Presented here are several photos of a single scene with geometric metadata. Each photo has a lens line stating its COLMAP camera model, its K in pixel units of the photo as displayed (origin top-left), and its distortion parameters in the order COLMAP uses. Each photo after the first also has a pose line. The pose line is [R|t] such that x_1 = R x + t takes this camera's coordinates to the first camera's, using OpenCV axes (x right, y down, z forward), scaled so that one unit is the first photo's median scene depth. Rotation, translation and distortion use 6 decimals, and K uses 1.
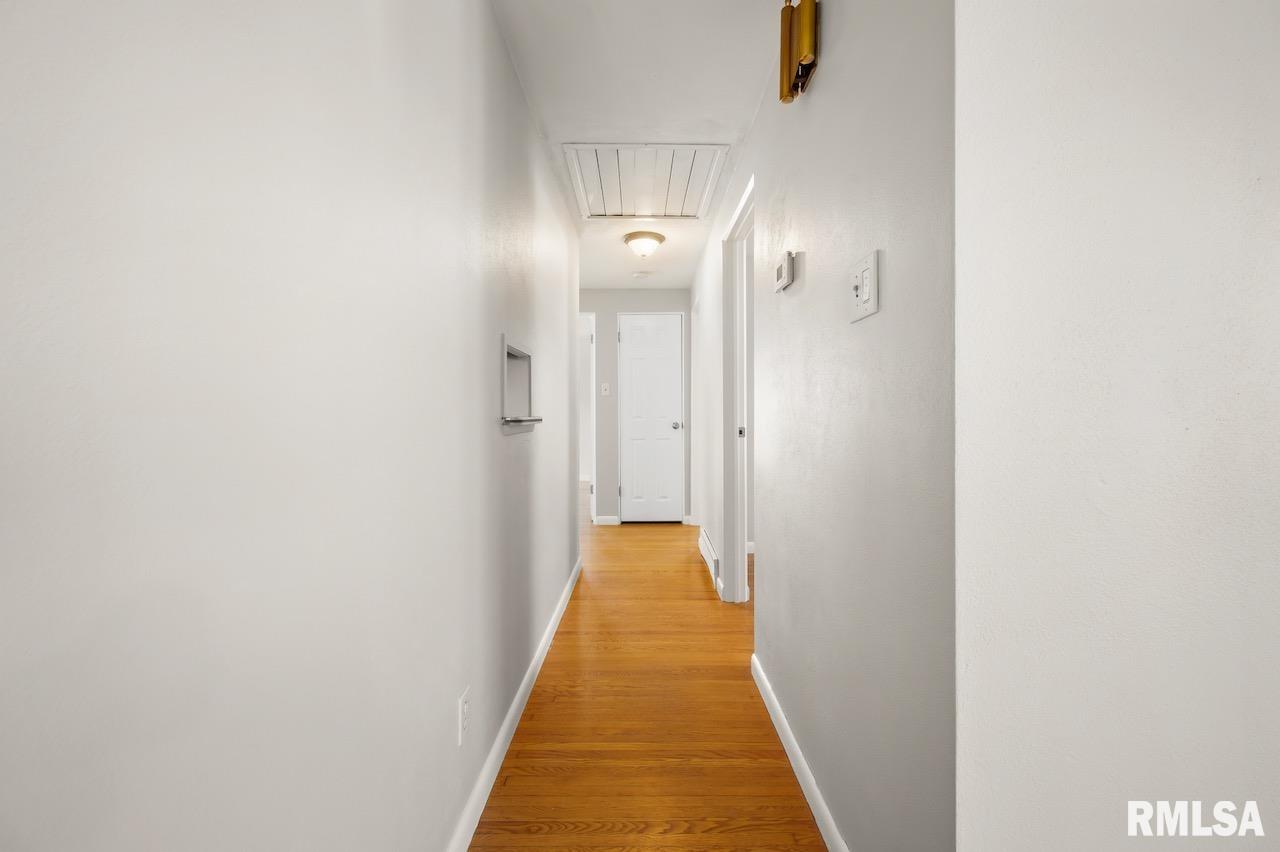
lens RADIAL K [[505.5, 0, 638.4], [0, 505.5, 422.0], [0, 0, 1]] dist [-0.001227, -0.000083]
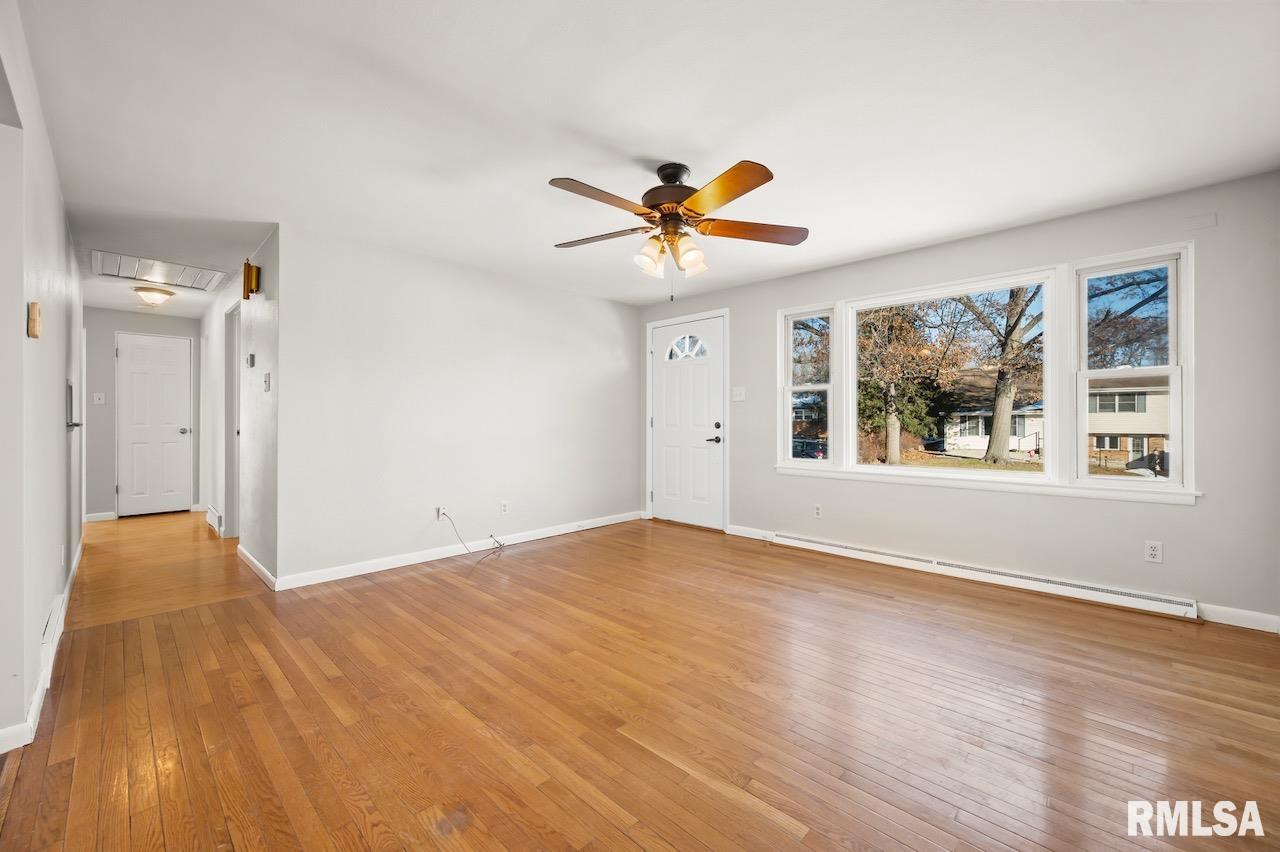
lens RADIAL K [[505.5, 0, 638.4], [0, 505.5, 422.0], [0, 0, 1]] dist [-0.001227, -0.000083]
pose [[0.687814, 0.003789, 0.725877, -0.055817], [0.006574, 0.999913, -0.011448, 0.007497], [-0.725857, 0.012646, 0.687729, -0.640151]]
